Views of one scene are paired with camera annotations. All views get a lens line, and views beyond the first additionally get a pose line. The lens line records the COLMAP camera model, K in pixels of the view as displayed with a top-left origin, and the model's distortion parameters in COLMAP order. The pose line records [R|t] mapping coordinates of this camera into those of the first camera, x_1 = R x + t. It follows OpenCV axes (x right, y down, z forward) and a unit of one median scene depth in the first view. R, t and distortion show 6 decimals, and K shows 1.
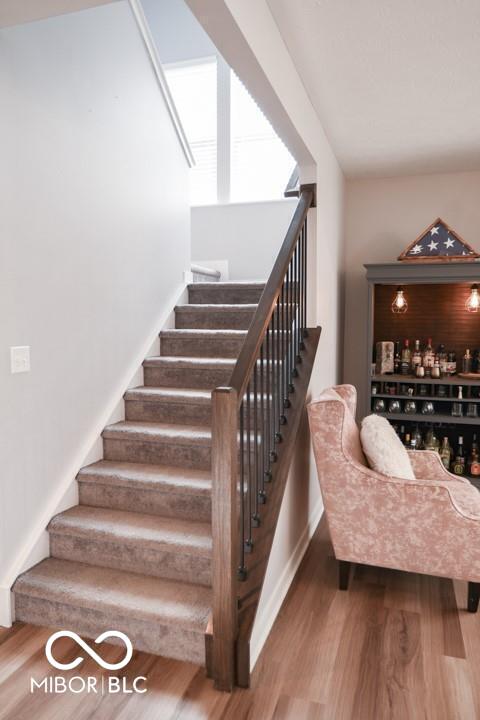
lens RADIAL K [[503.7, 0, 239.8], [0, 503.7, 364.7], [0, 0, 1]] dist [-0.020830, -0.001261]
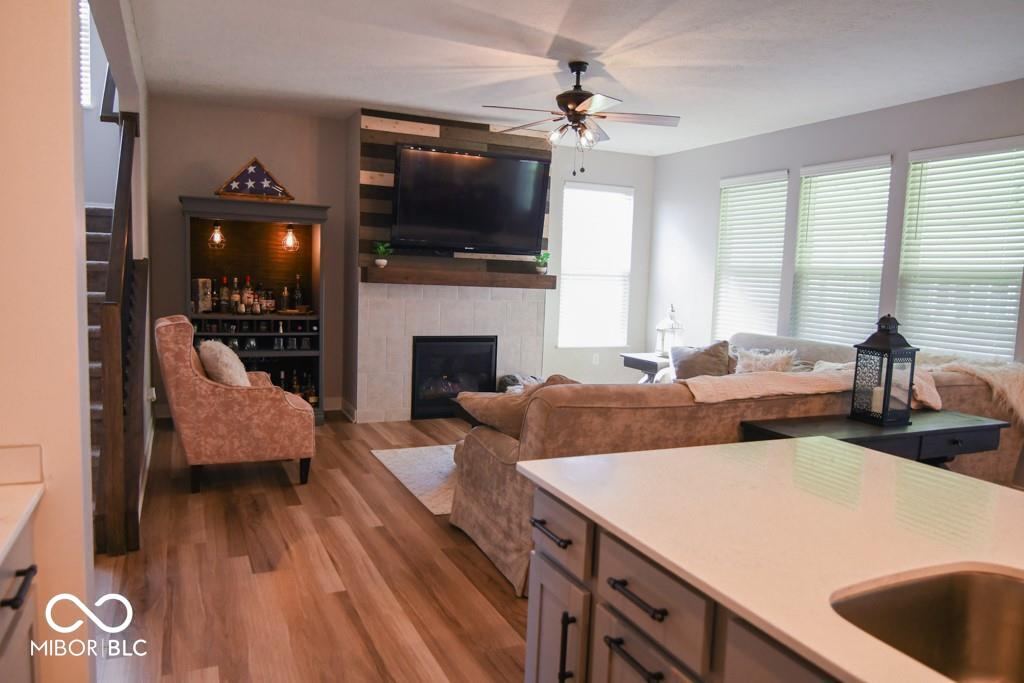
lens RADIAL K [[716.3, 0, 511.1], [0, 716.3, 346.5], [0, 0, 1]] dist [-0.020830, -0.001261]
pose [[0.730554, -0.044375, 0.681411, -0.288672], [0.025104, 0.998957, 0.038140, 0.063502], [-0.682393, -0.010758, 0.730906, -0.532533]]
